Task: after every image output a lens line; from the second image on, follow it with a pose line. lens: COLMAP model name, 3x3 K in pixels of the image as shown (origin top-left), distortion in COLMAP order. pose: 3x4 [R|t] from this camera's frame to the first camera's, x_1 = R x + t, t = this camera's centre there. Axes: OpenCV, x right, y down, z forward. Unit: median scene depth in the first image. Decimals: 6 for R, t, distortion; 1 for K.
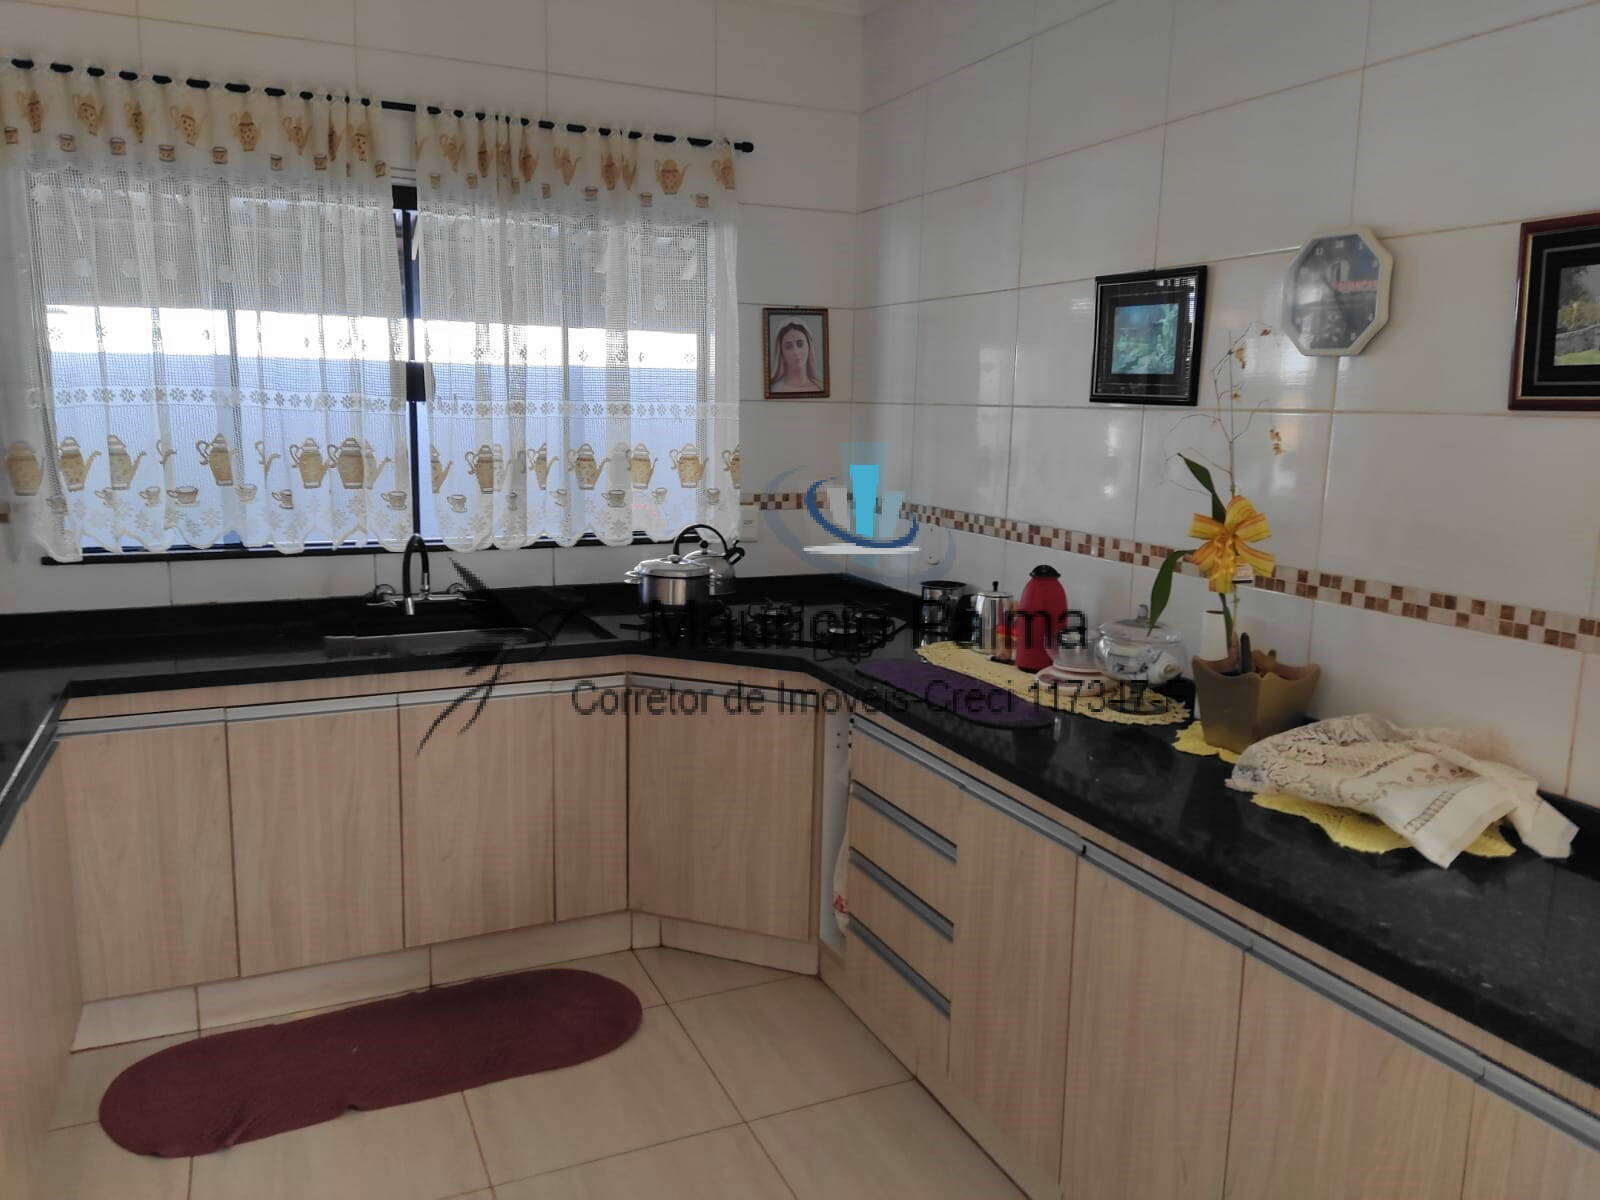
lens RADIAL K [[1180.6, 0, 798.7], [0, 1180.6, 591.4], [0, 0, 1]] dist [0.002031, -0.001753]
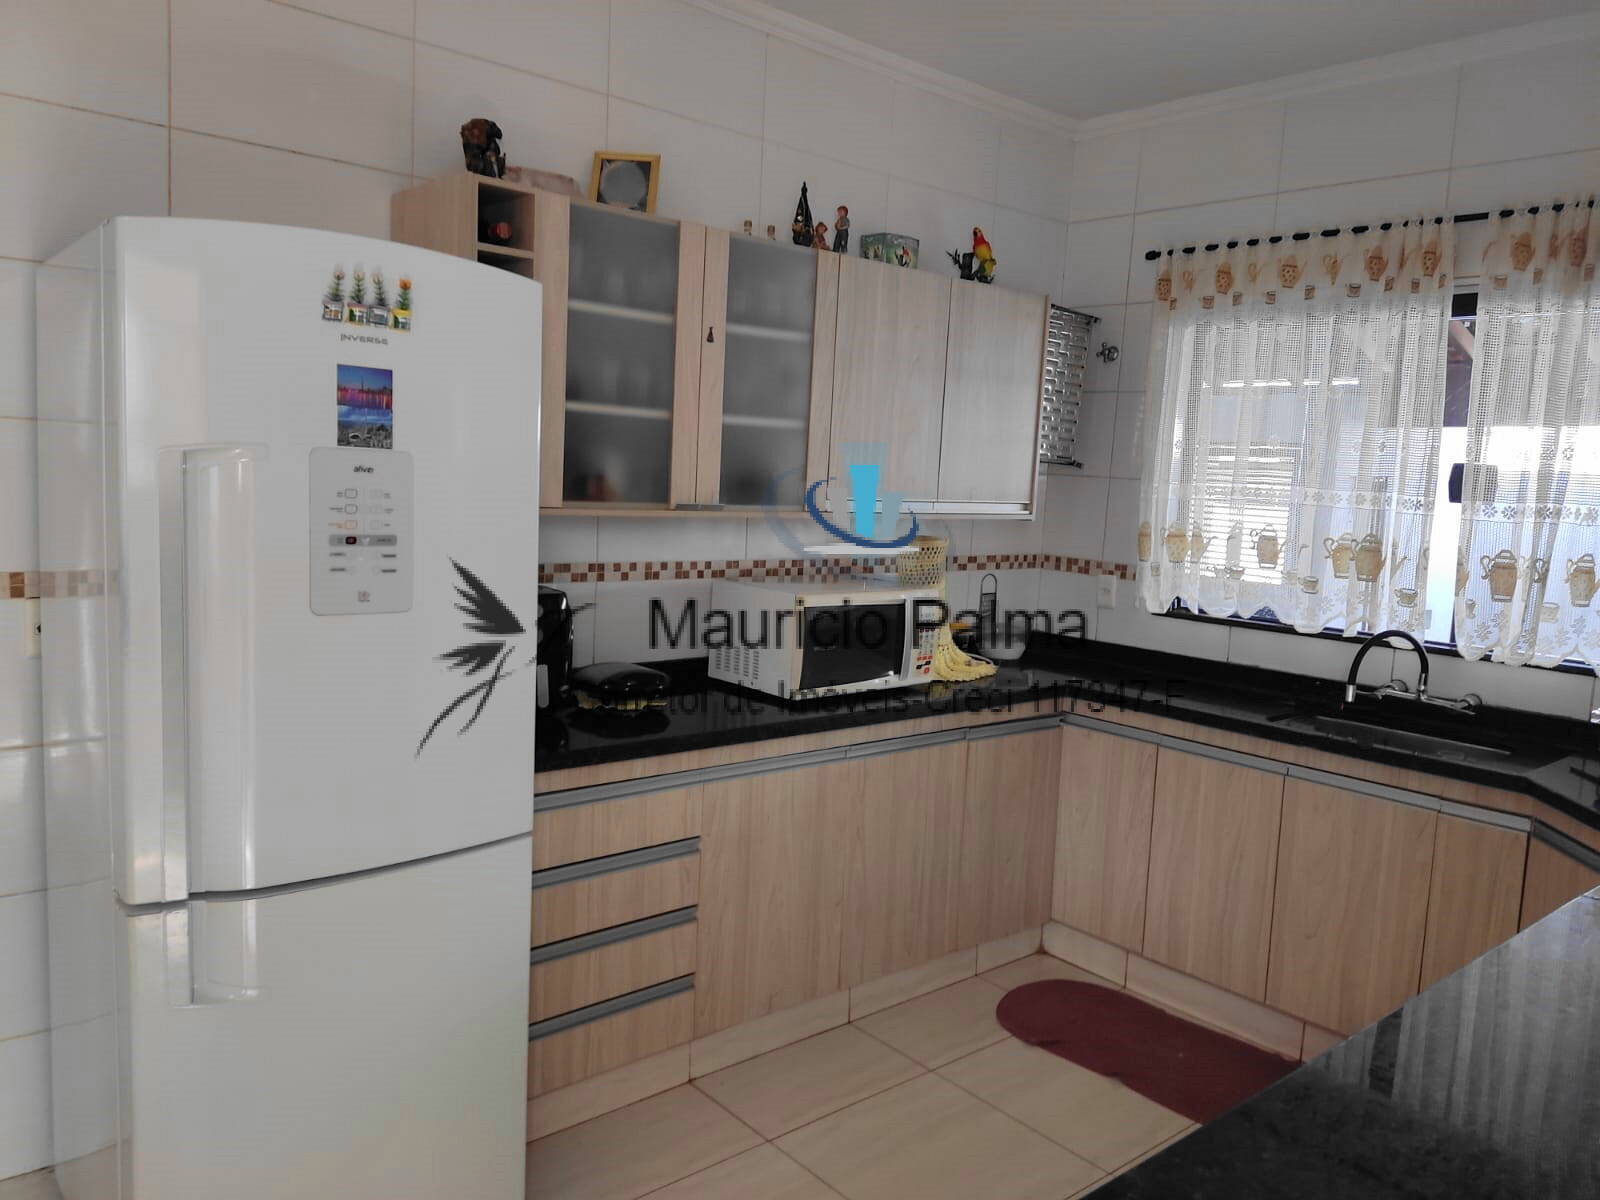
lens RADIAL K [[1156.3, 0, 800.0], [0, 1156.3, 600.0], [0, 0, 1]] dist [-0.000636, -0.048746]
pose [[0.273894, 0.103098, -0.956218, 0.502741], [-0.190247, 0.980400, 0.051212, -0.028575], [0.942756, 0.167891, 0.288140, 0.235990]]
